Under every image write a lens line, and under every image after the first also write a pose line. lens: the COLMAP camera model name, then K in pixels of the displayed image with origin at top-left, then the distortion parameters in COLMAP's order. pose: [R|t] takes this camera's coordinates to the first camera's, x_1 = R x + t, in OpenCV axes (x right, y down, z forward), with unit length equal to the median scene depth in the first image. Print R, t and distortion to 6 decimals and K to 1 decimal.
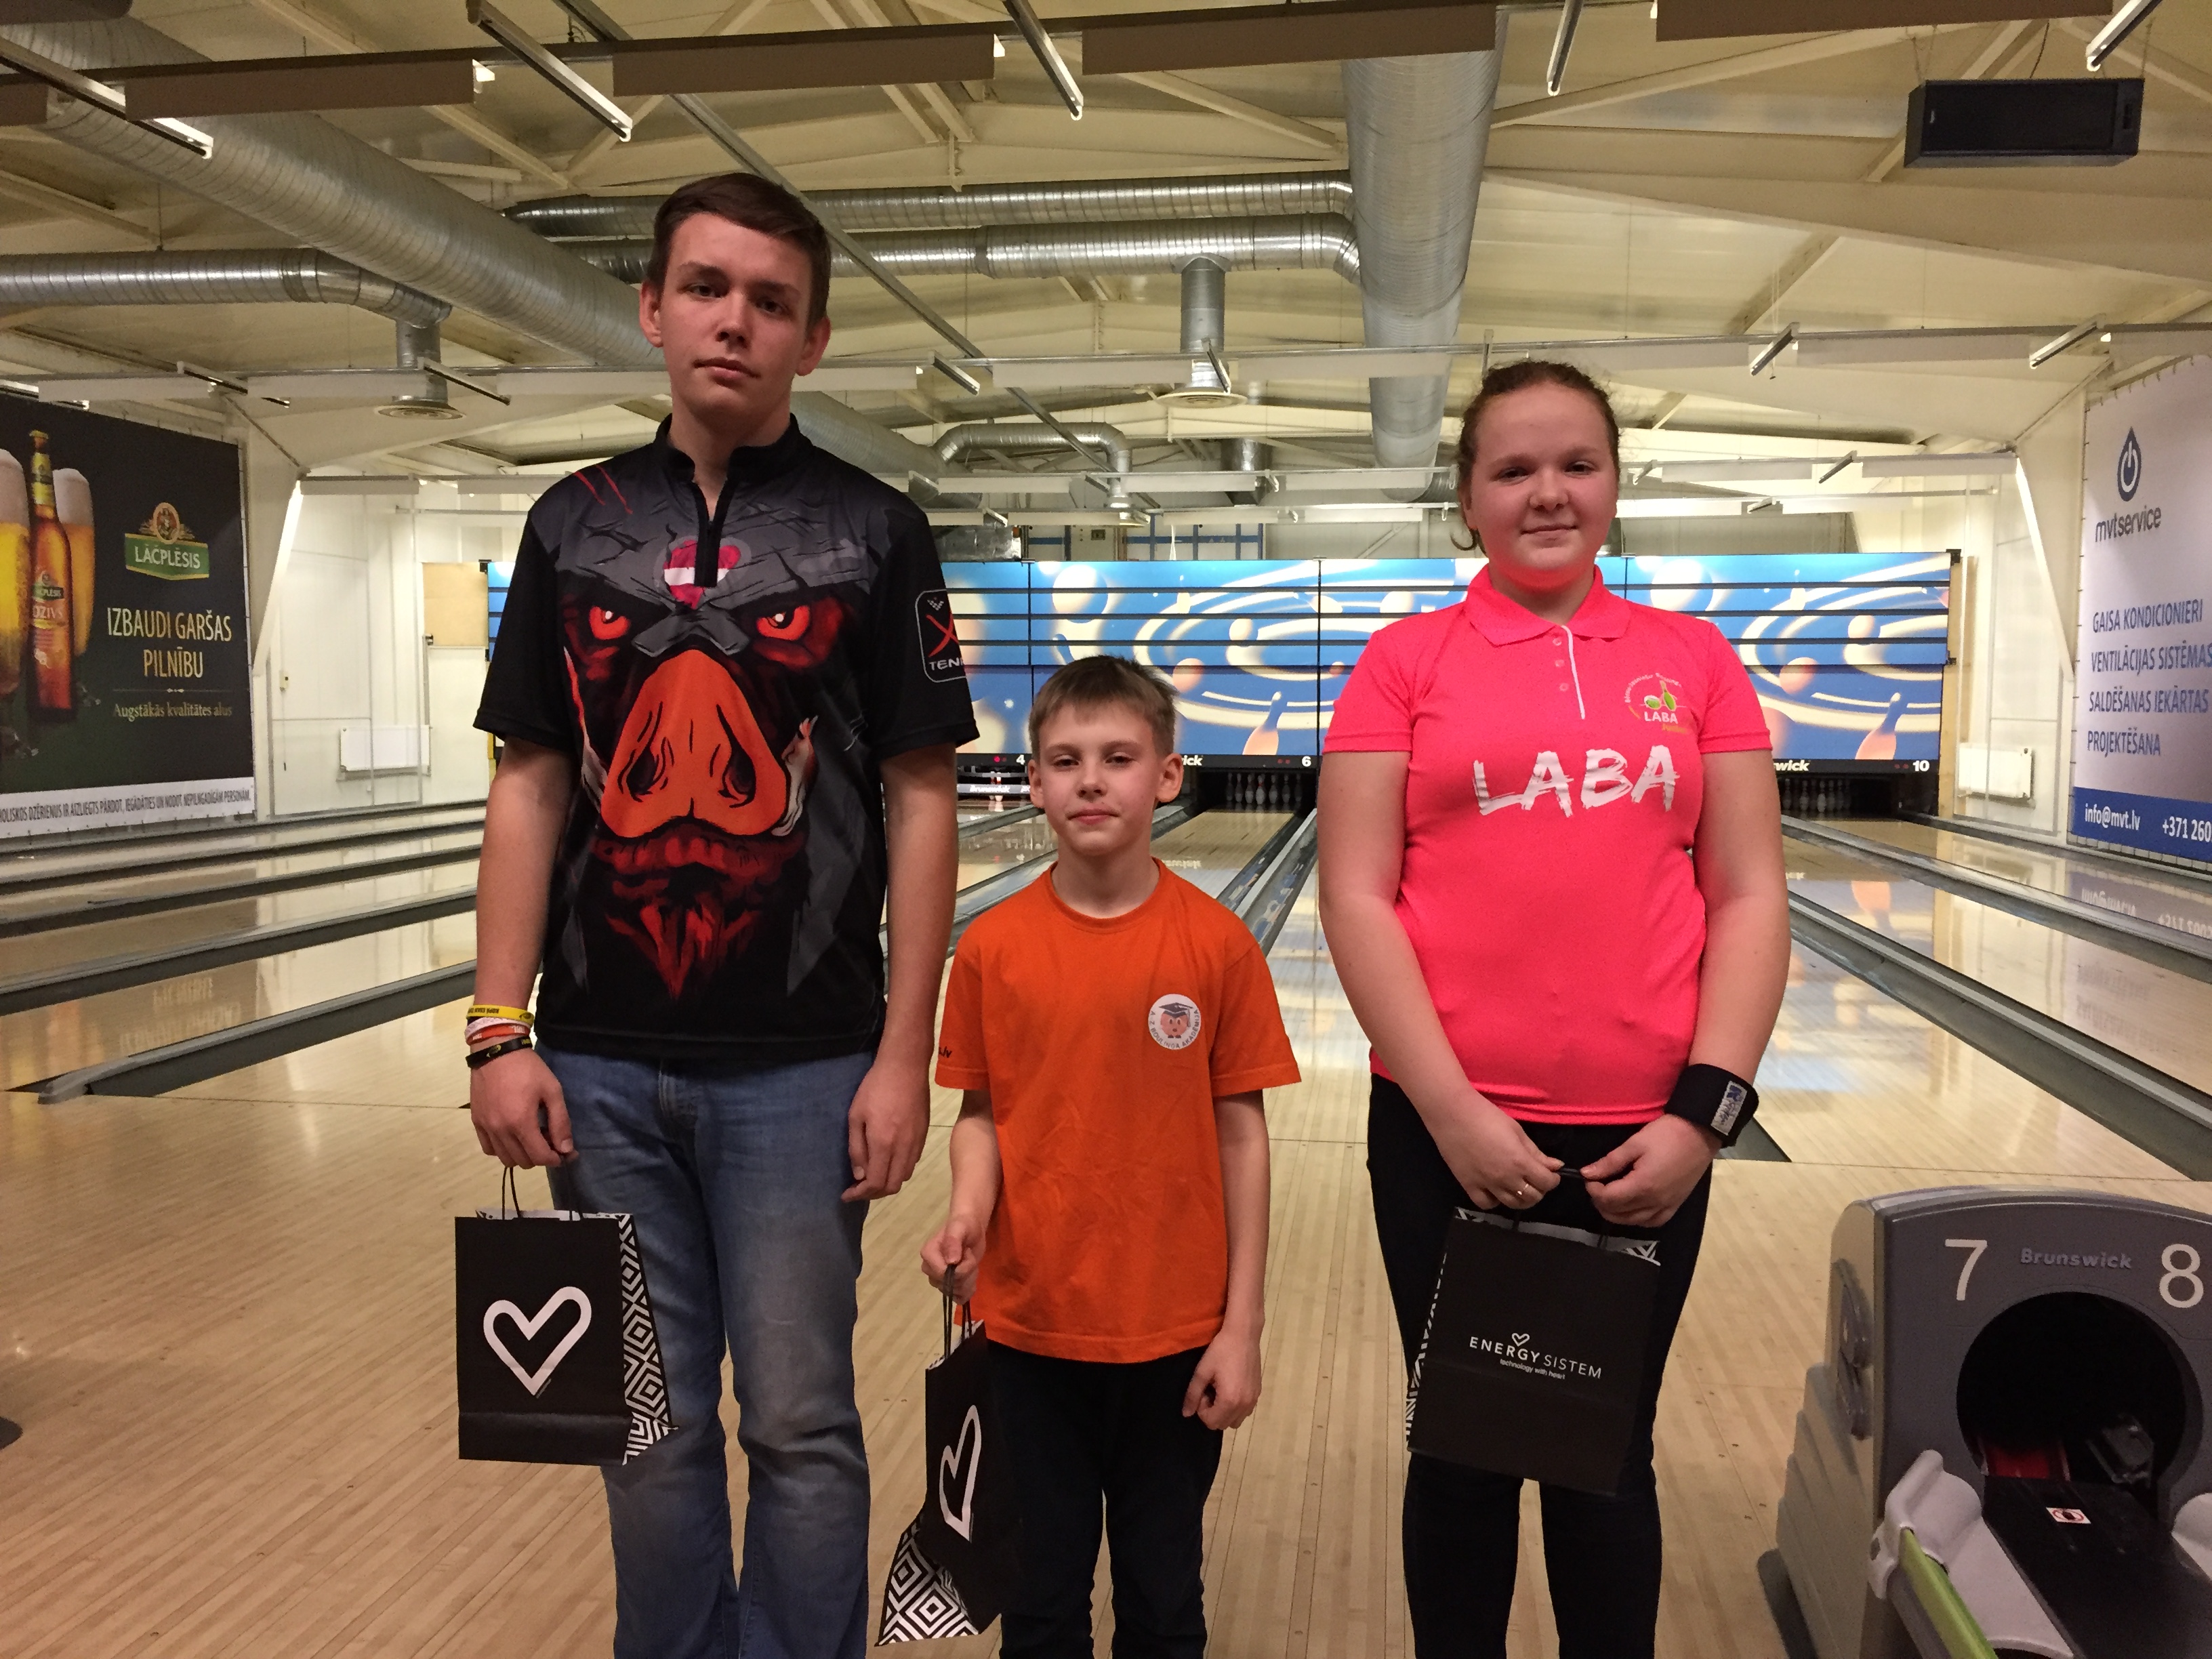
lens RADIAL K [[1873.0, 0, 1104.4], [0, 1873.0, 833.6], [0, 0, 1]] dist [0.089405, -0.122020]
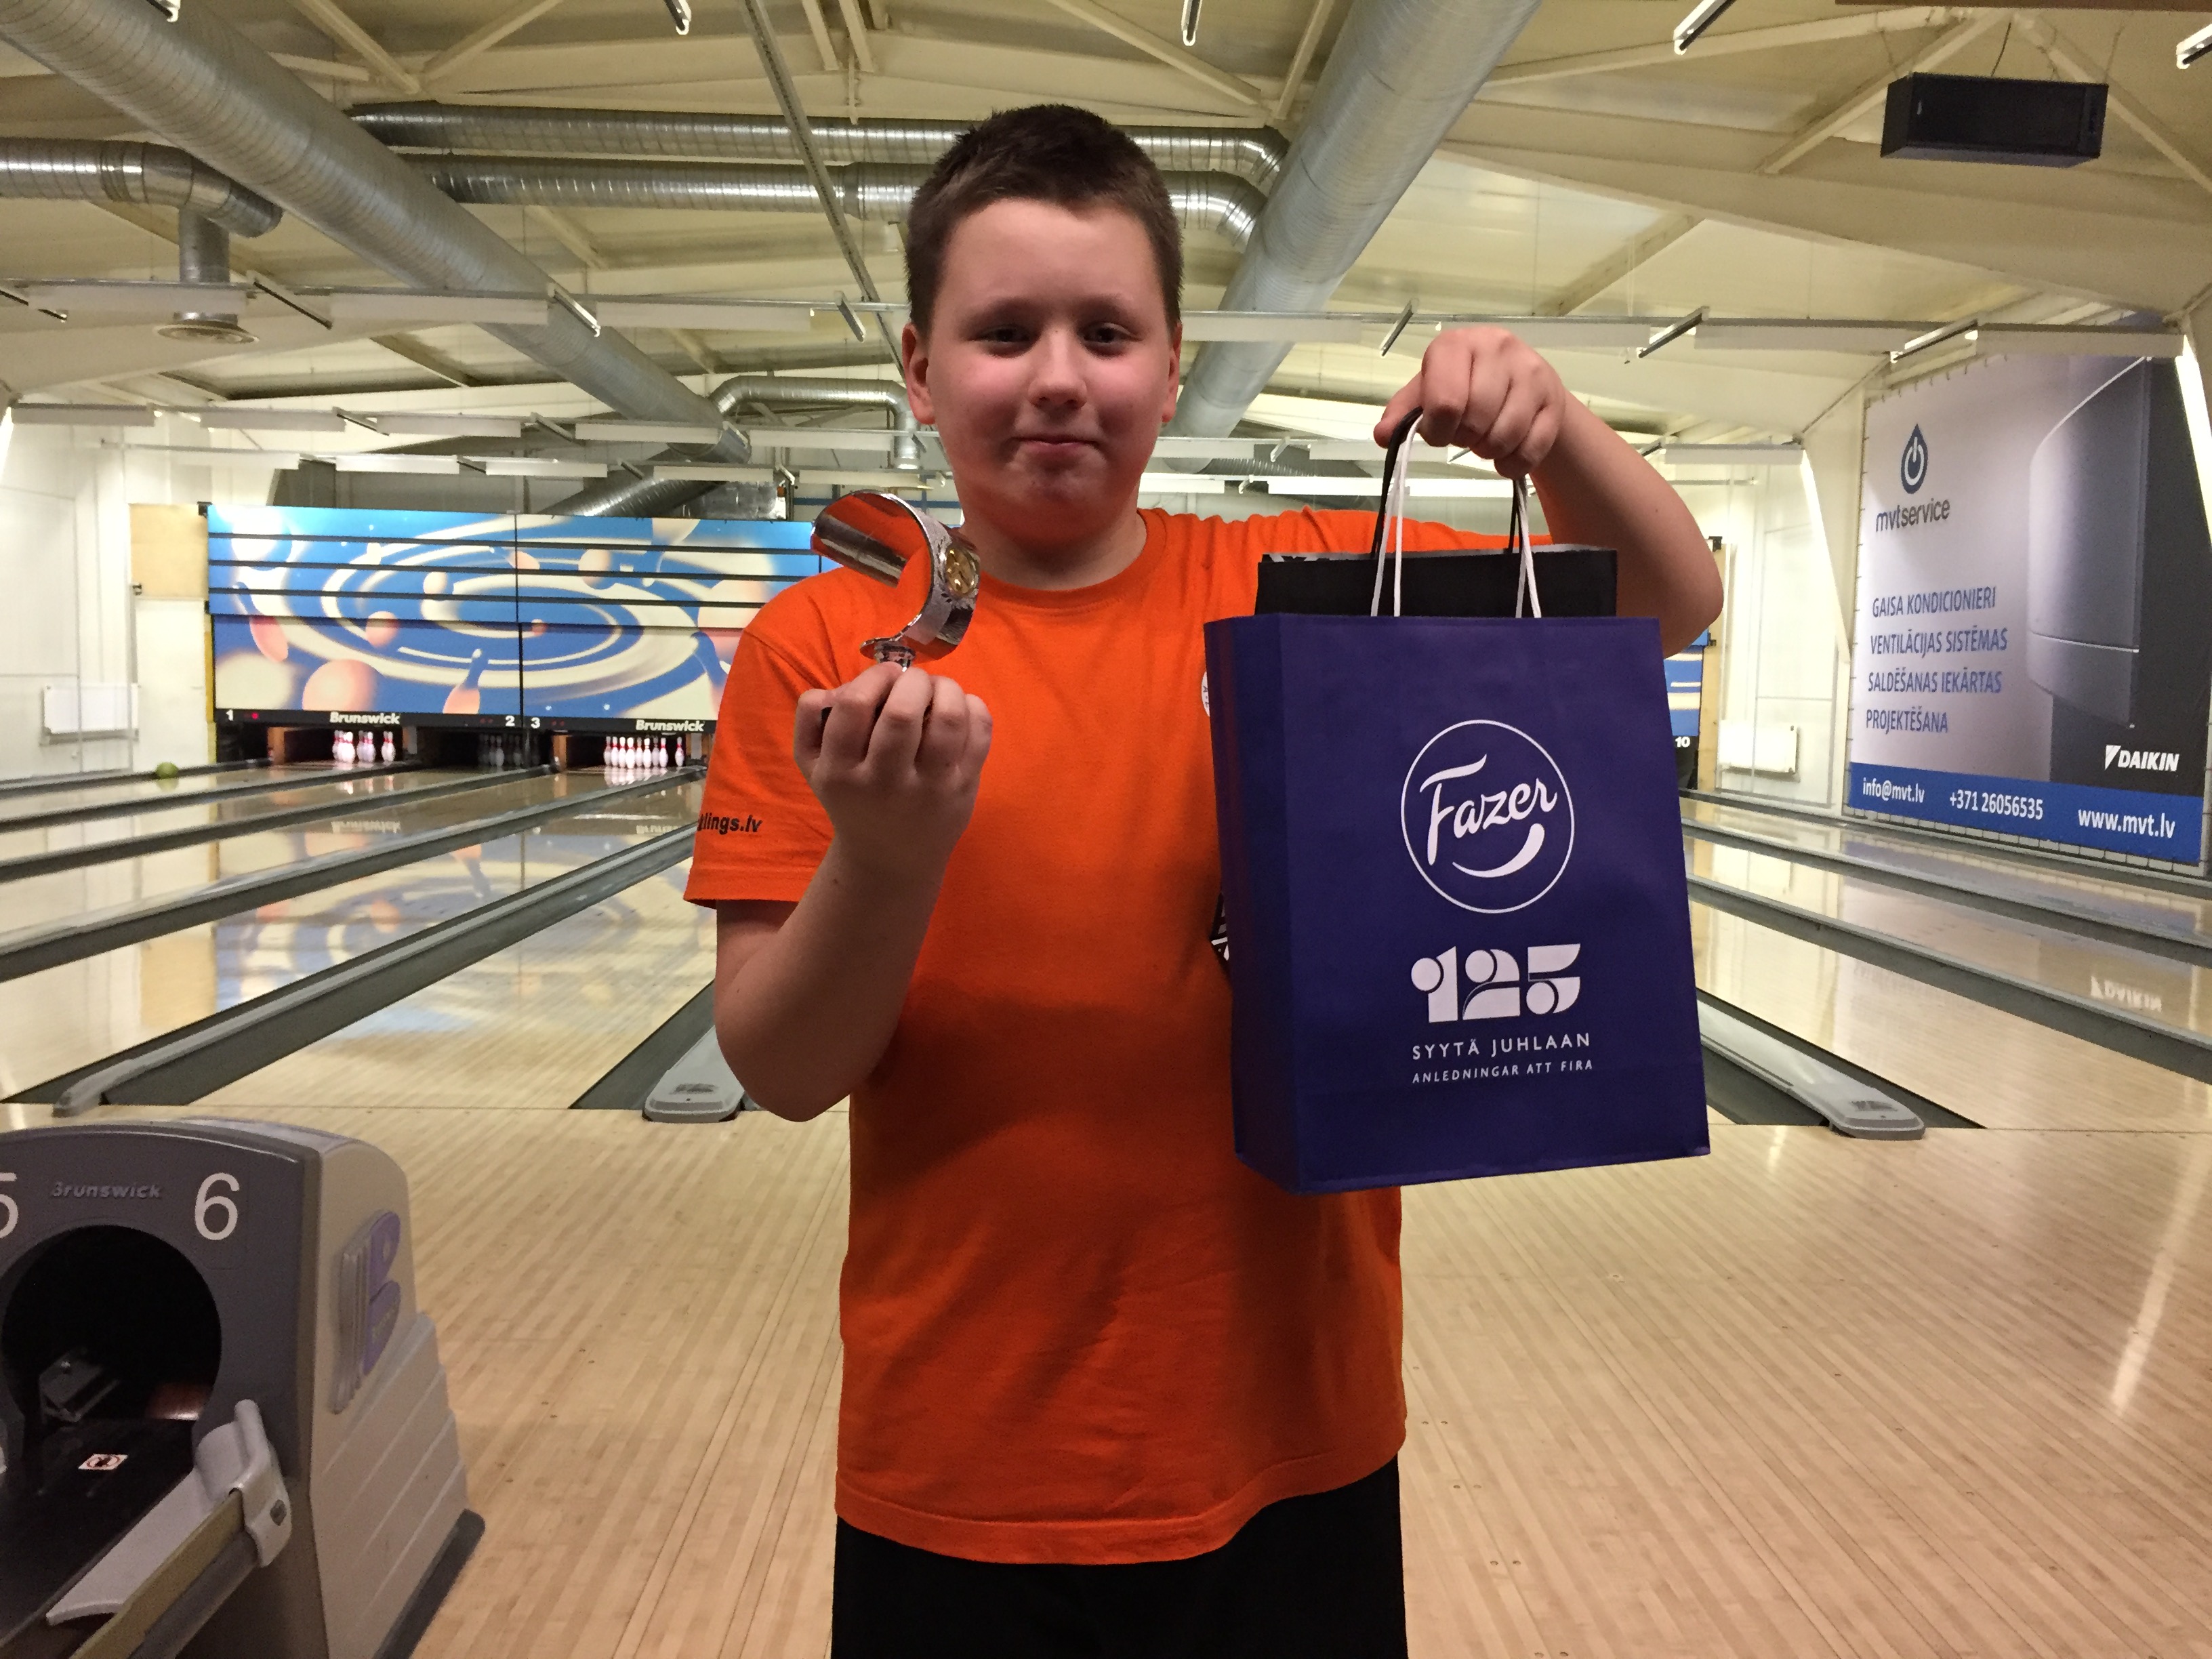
lens RADIAL K [[1878.5, 0, 1102.9], [0, 1878.5, 834.8], [0, 0, 1]] dist [0.090027, -0.125951]
pose [[0.984034, -0.001426, 0.177977, -0.092935], [-0.001272, 0.999886, 0.015045, 0.000699], [-0.177978, -0.015031, 0.983920, 0.028629]]
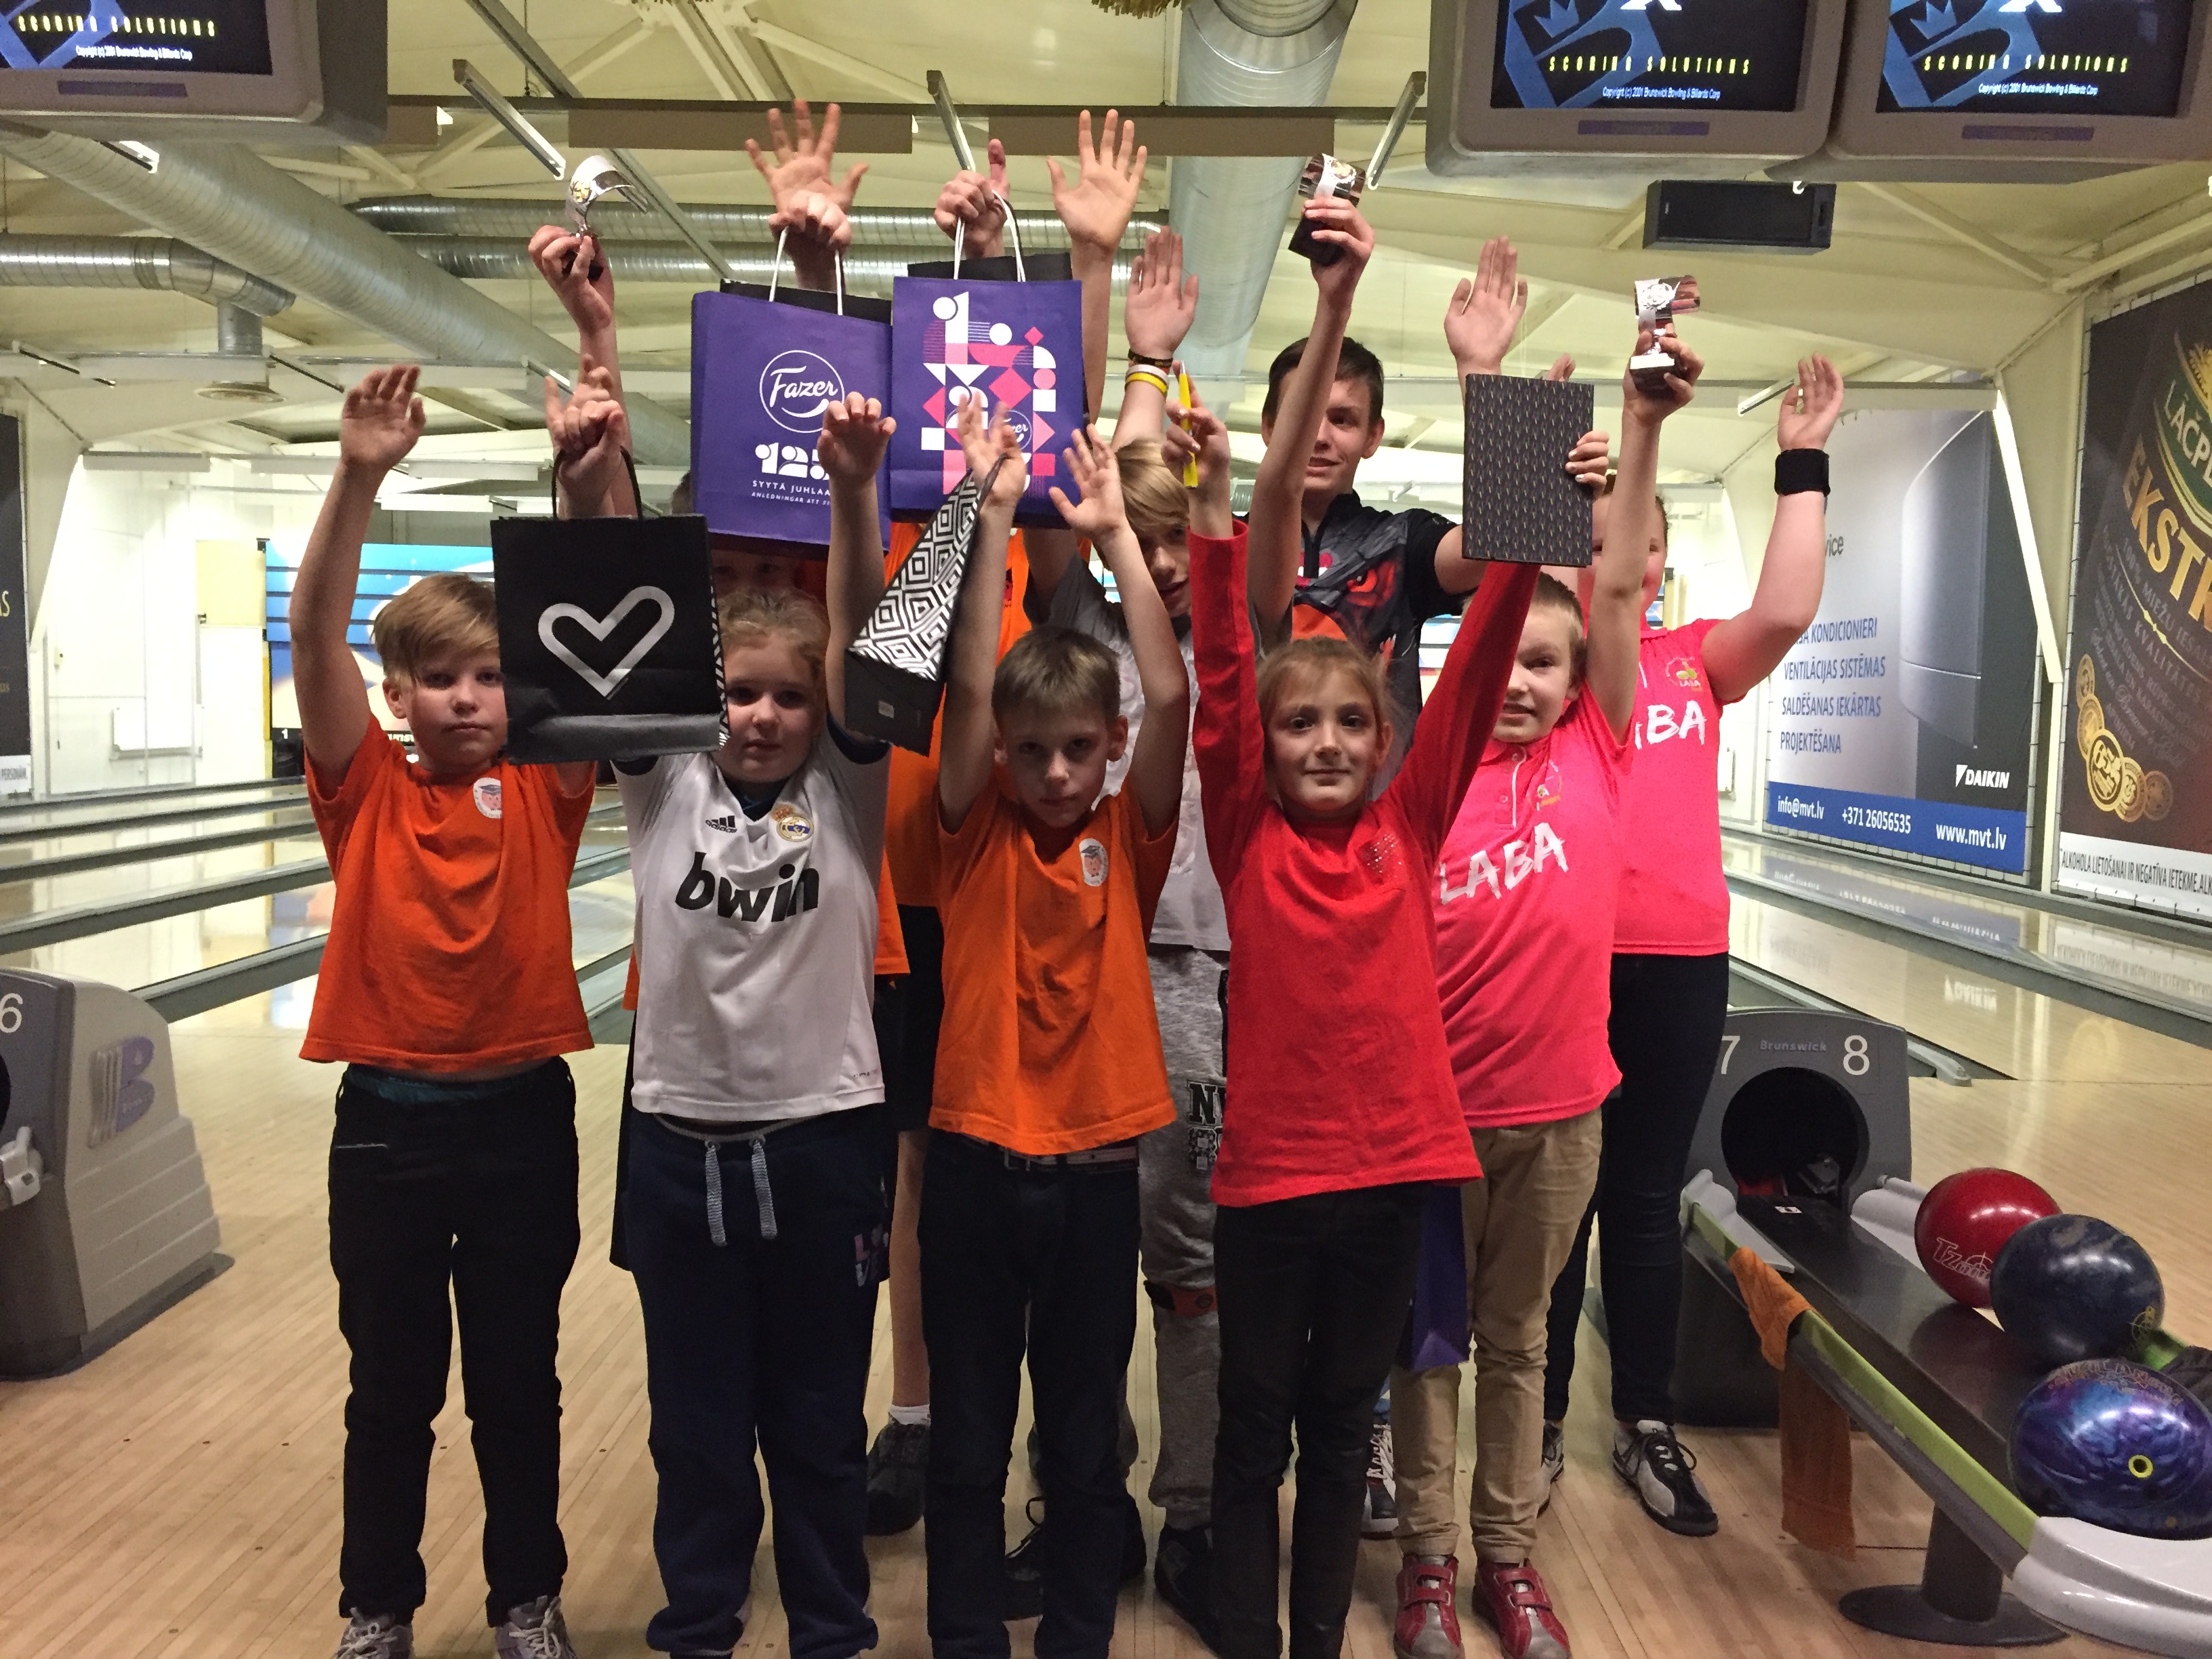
lens RADIAL K [[1873.0, 0, 1104.4], [0, 1873.0, 833.6], [0, 0, 1]] dist [0.089405, -0.122020]
pose [[0.990706, 0.005514, 0.135911, -0.035876], [-0.005934, 0.999979, 0.002691, 0.006115], [-0.135893, -0.003472, 0.990717, -0.063405]]
